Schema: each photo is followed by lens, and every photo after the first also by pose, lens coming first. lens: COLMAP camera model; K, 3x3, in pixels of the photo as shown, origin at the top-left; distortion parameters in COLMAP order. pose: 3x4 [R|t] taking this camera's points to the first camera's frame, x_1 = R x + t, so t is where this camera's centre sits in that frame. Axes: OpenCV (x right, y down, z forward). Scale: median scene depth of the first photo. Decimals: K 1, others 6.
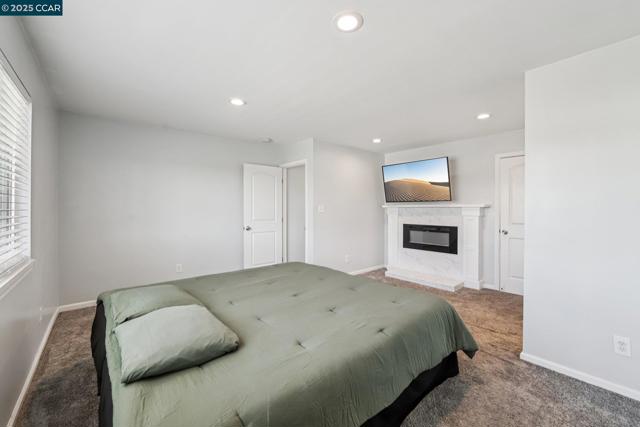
lens RADIAL K [[257.6, 0, 321.2], [0, 257.6, 213.1], [0, 0, 1]] dist [-0.009877, 0.001679]
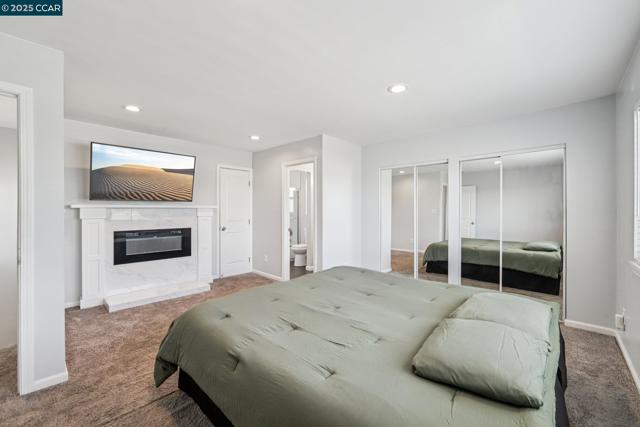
lens RADIAL K [[257.6, 0, 318.8], [0, 257.6, 210.1], [0, 0, 1]] dist [-0.009877, 0.001679]
pose [[-0.092999, 0.003115, 0.995661, -0.484998], [0.017509, 0.999846, -0.001492, -0.004940], [-0.995512, 0.017294, -0.093039, 0.577183]]
